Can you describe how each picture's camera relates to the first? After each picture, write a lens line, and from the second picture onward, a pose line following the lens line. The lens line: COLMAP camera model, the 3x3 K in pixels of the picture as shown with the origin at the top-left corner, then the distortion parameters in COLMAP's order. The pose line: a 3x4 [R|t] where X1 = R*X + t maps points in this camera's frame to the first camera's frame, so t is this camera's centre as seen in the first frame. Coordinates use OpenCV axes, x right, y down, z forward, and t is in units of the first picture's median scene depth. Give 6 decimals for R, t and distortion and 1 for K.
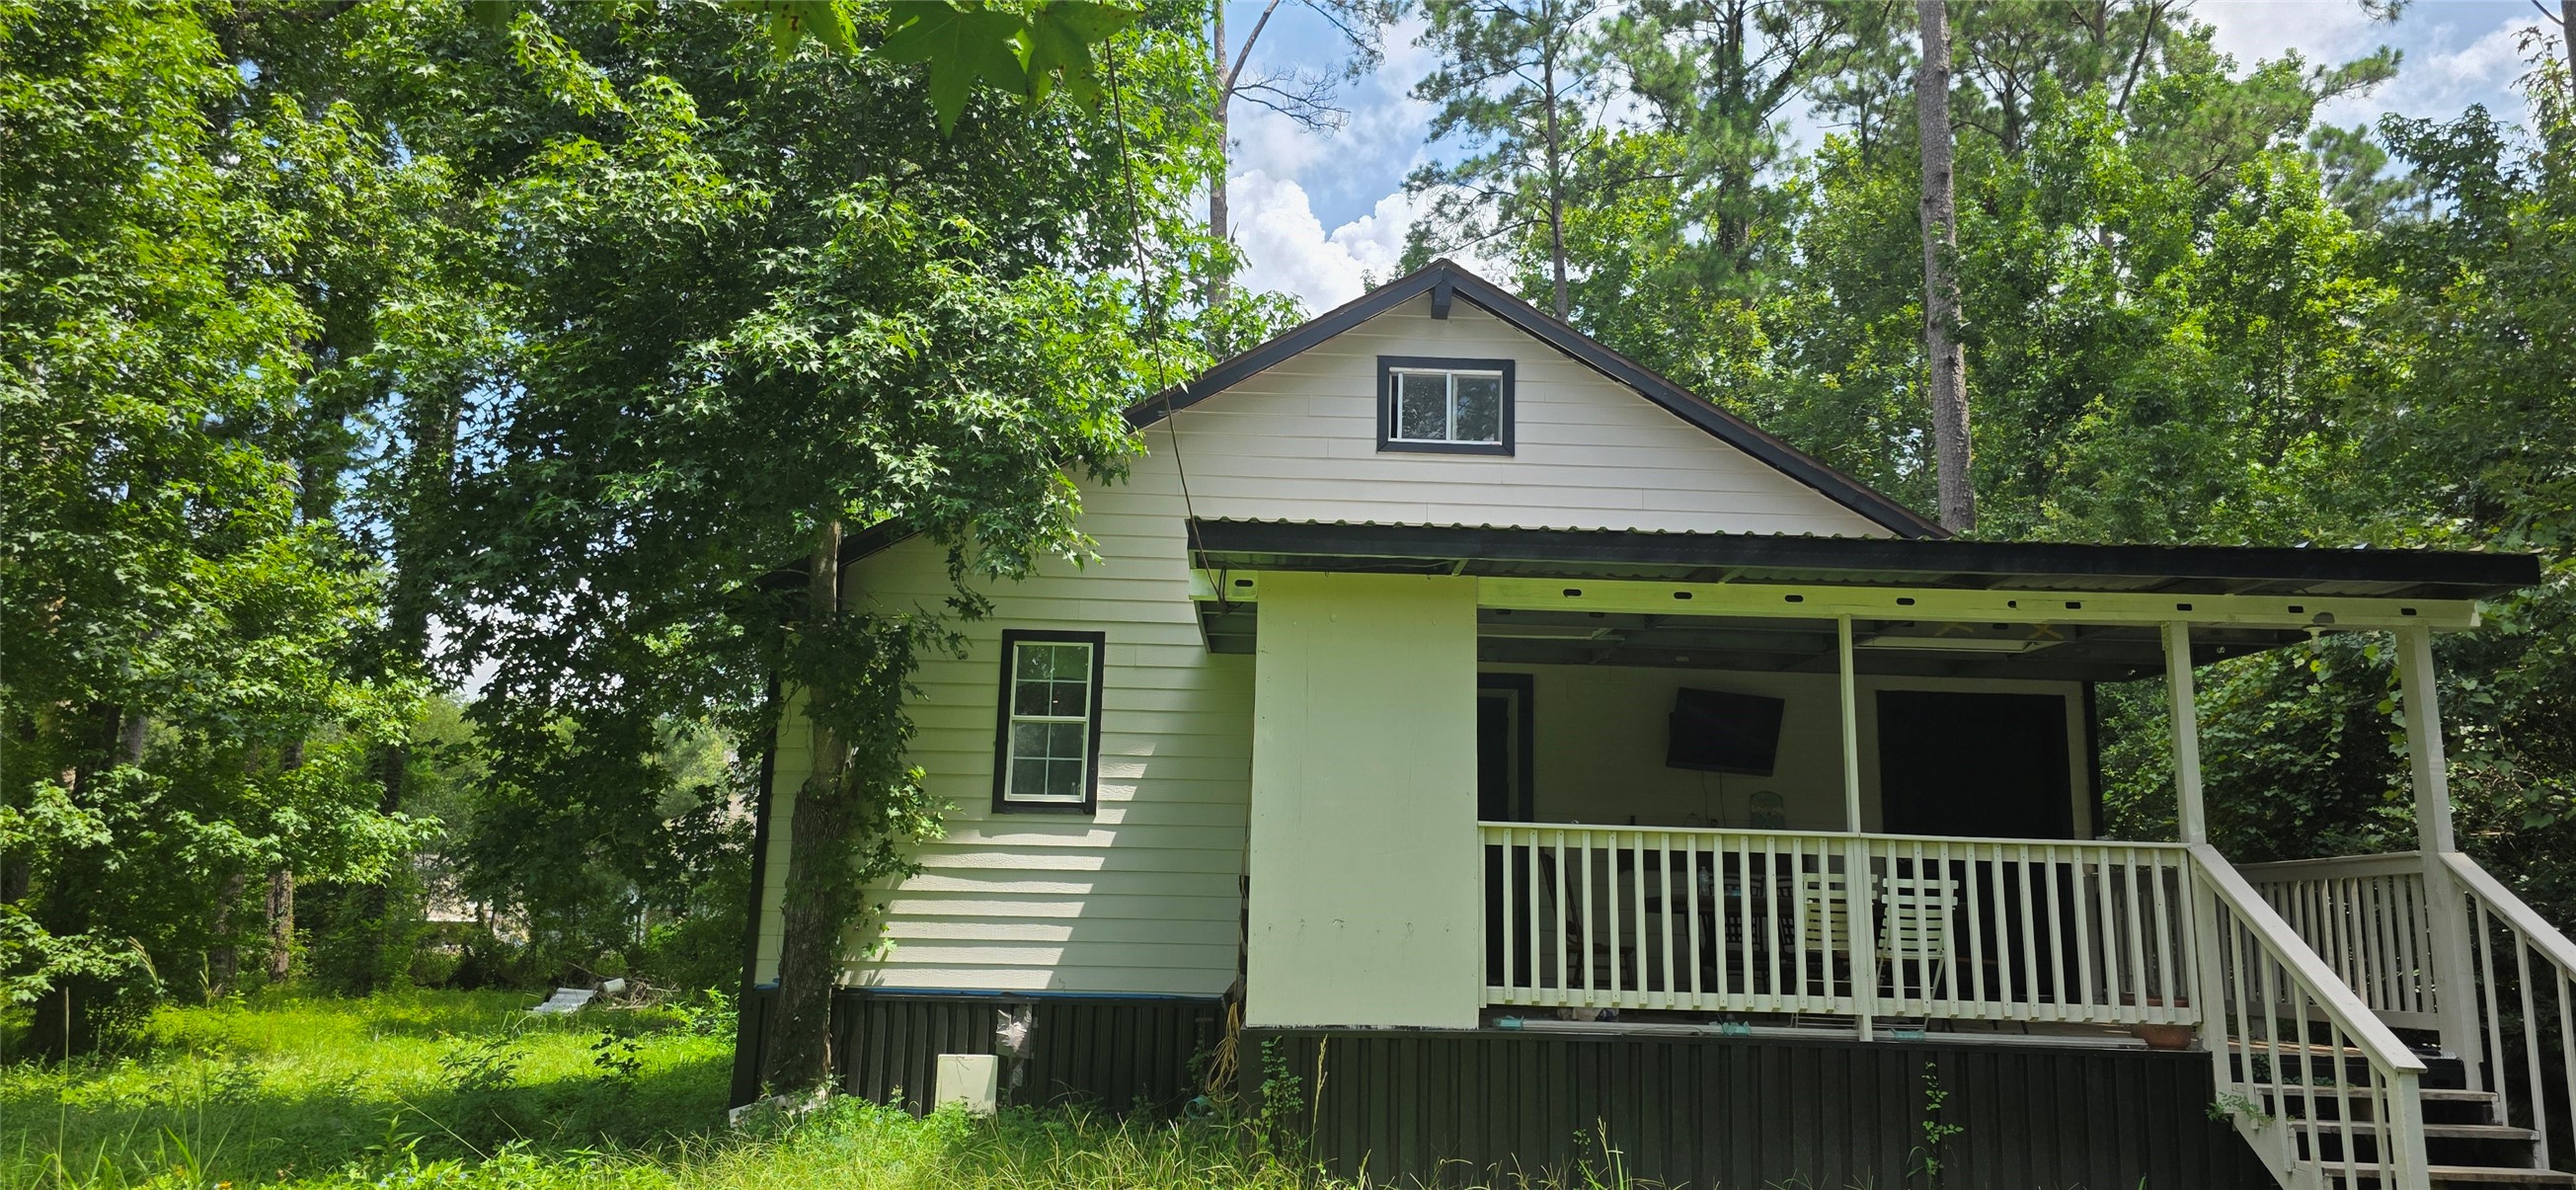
lens RADIAL K [[1707.3, 0, 1295.9], [0, 1707.3, 573.2], [0, 0, 1]] dist [0.070917, -0.076049]
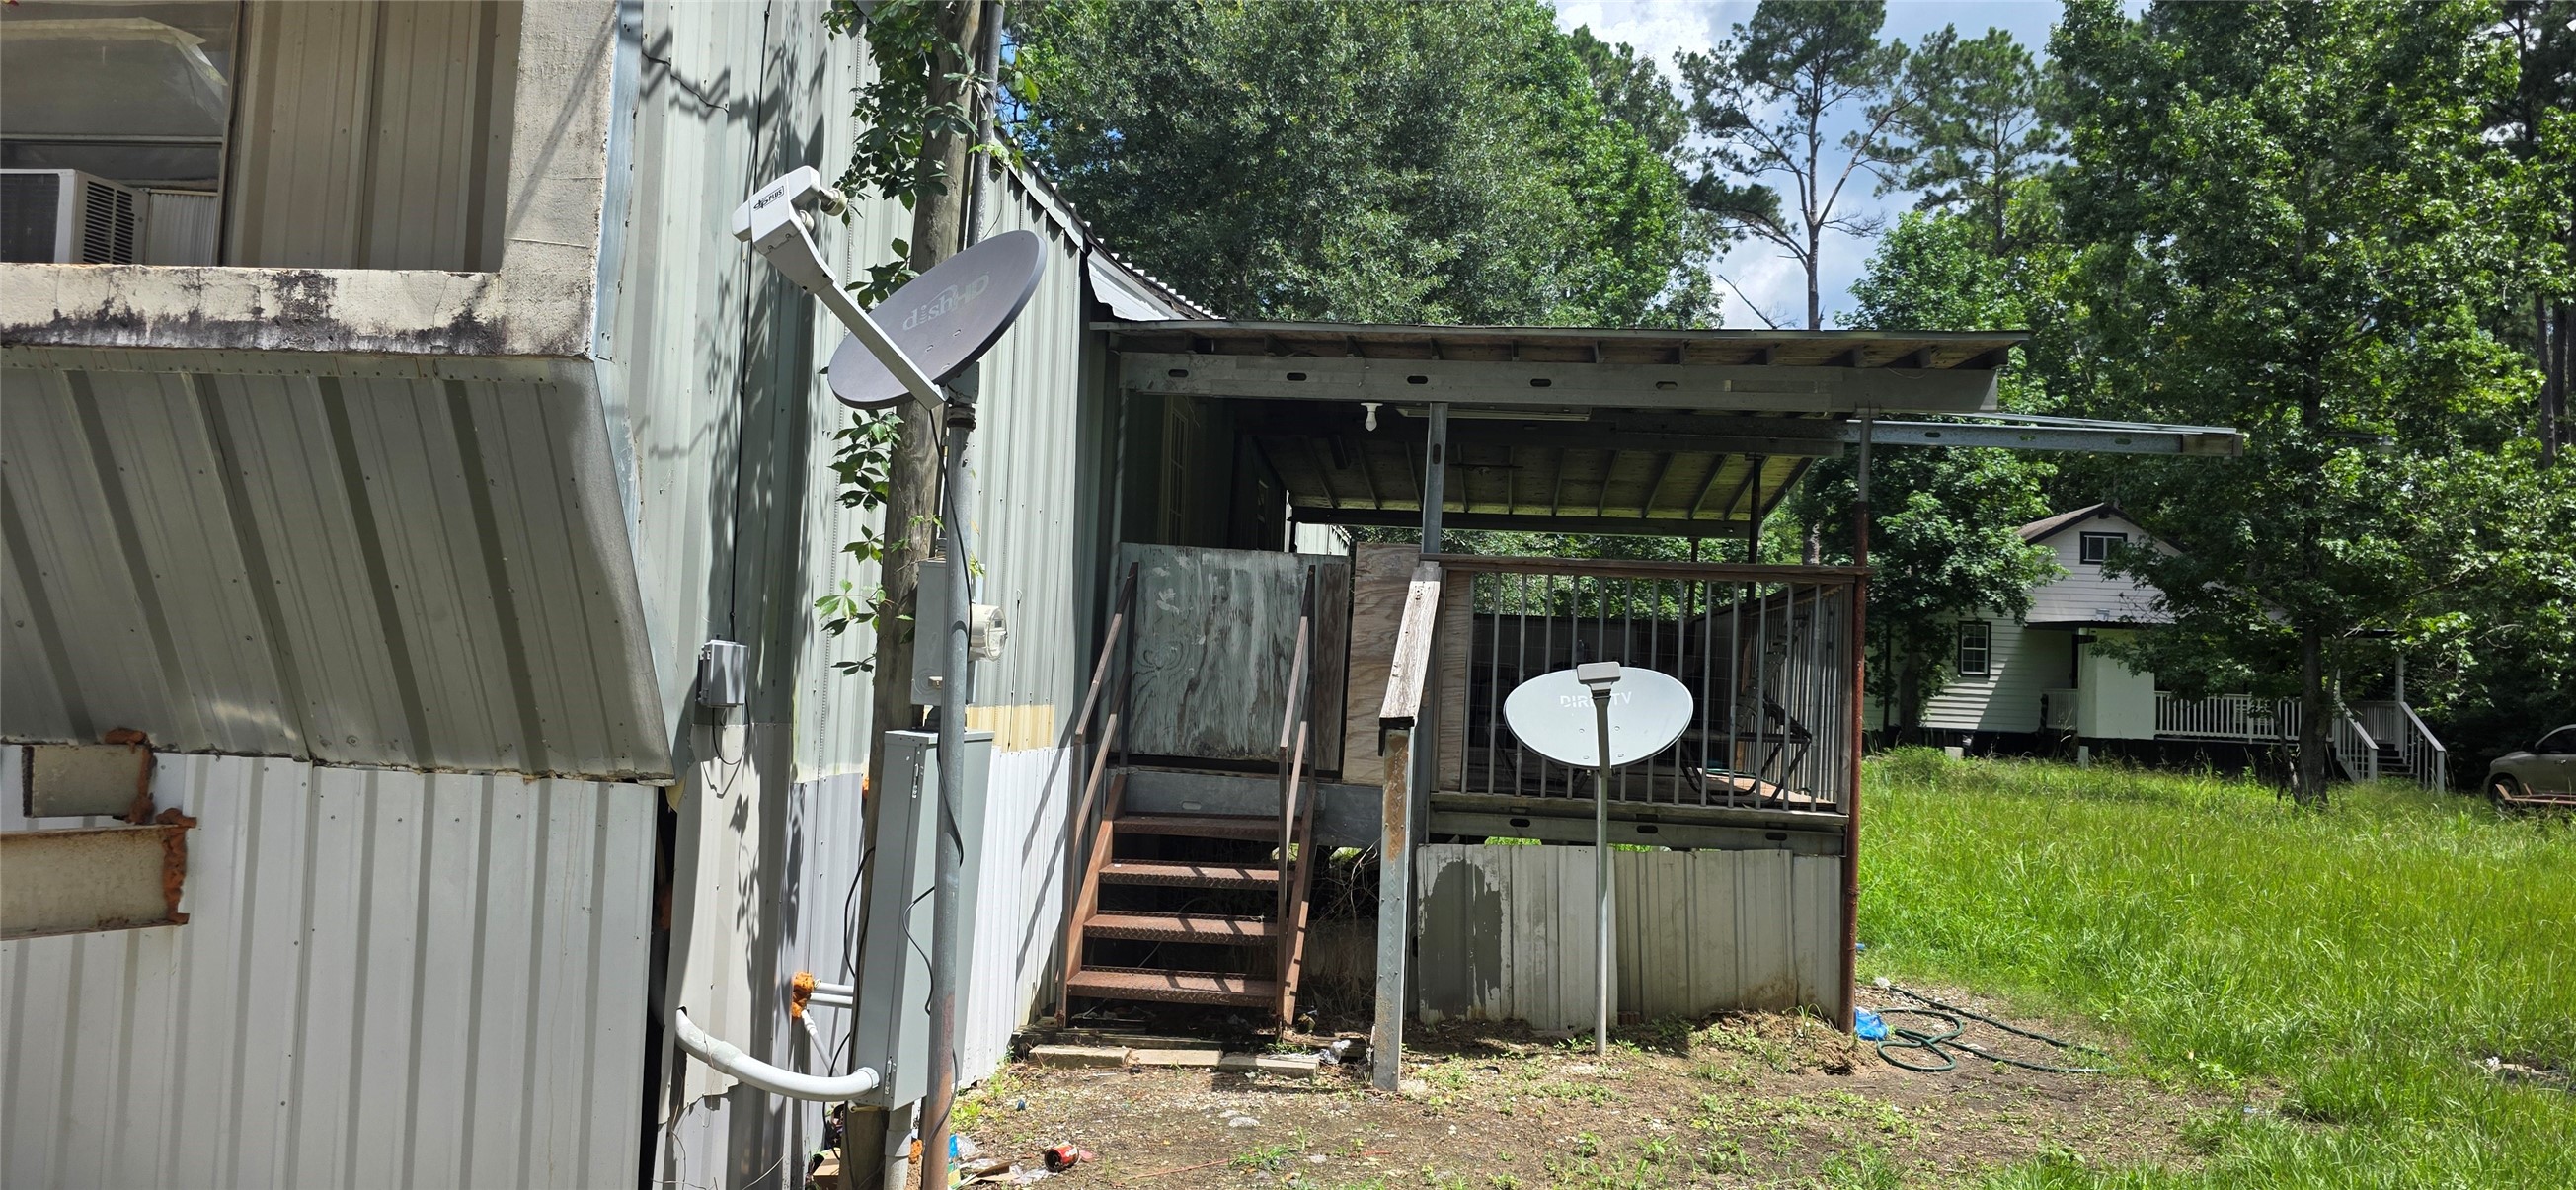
lens RADIAL K [[1802.4, 0, 1283.7], [0, 1802.4, 586.2], [0, 0, 1]] dist [0.077007, -0.071948]
pose [[0.995801, 0.015319, -0.090249, -1.169619], [-0.001937, 0.989203, 0.146539, -0.551773], [0.091520, -0.145749, 0.985079, -2.584462]]
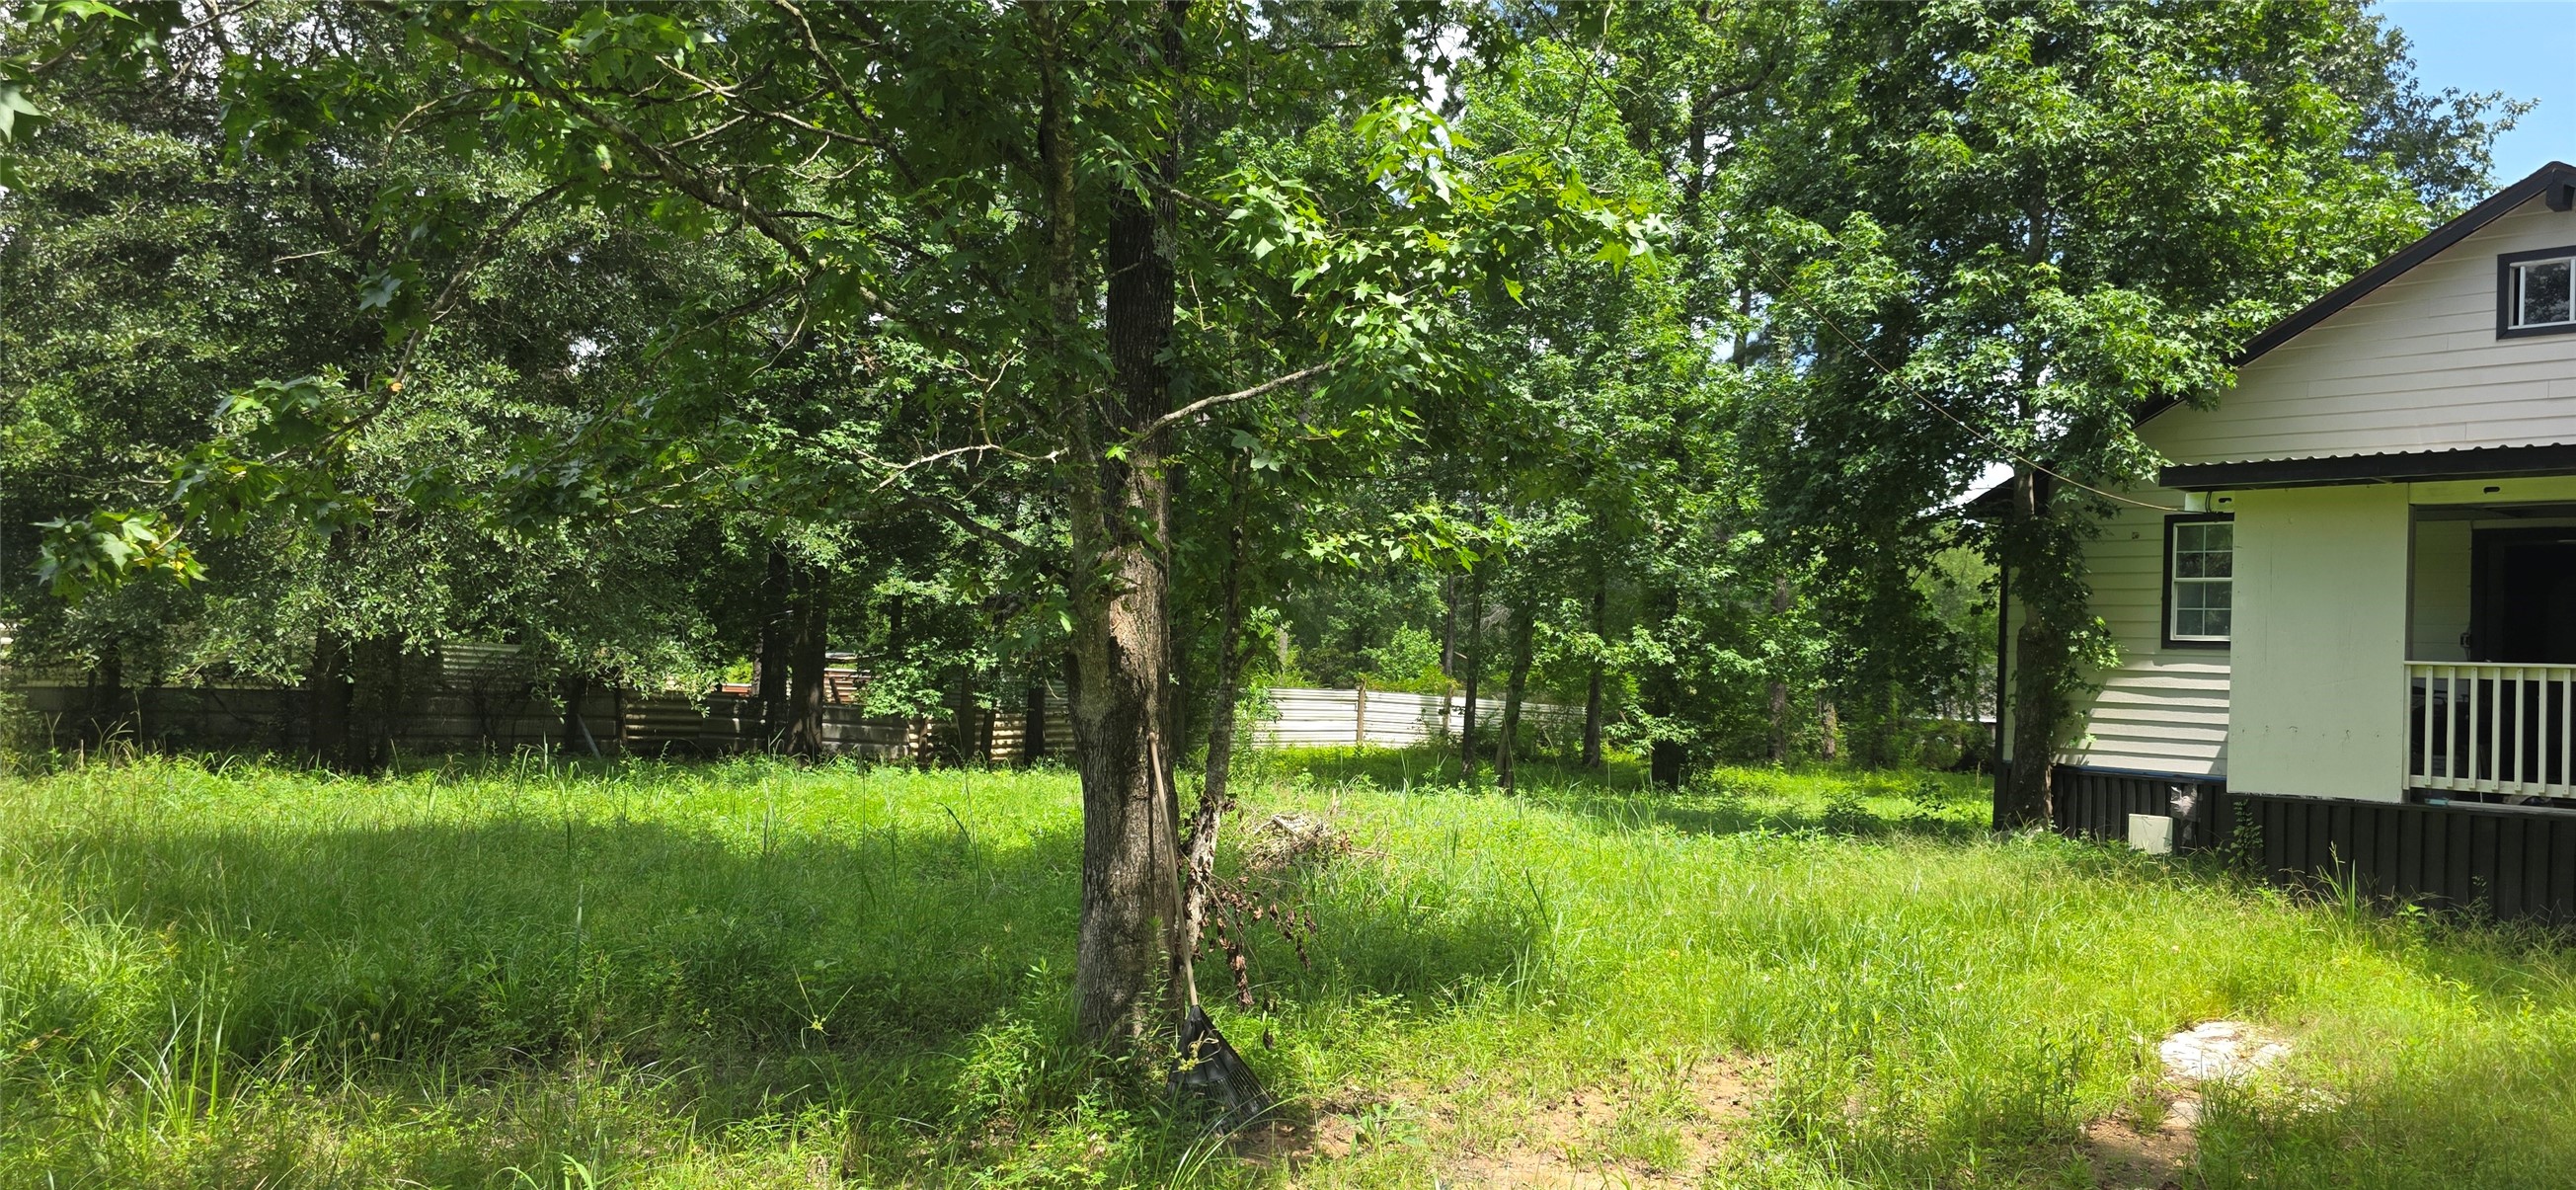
lens RADIAL K [[1707.3, 0, 1295.9], [0, 1707.3, 573.2], [0, 0, 1]] dist [0.070917, -0.076049]
pose [[0.654099, -0.039126, -0.755397, 0.429221], [0.121734, 0.991089, 0.054076, -0.082740], [0.746549, -0.127328, 0.653033, -0.437041]]
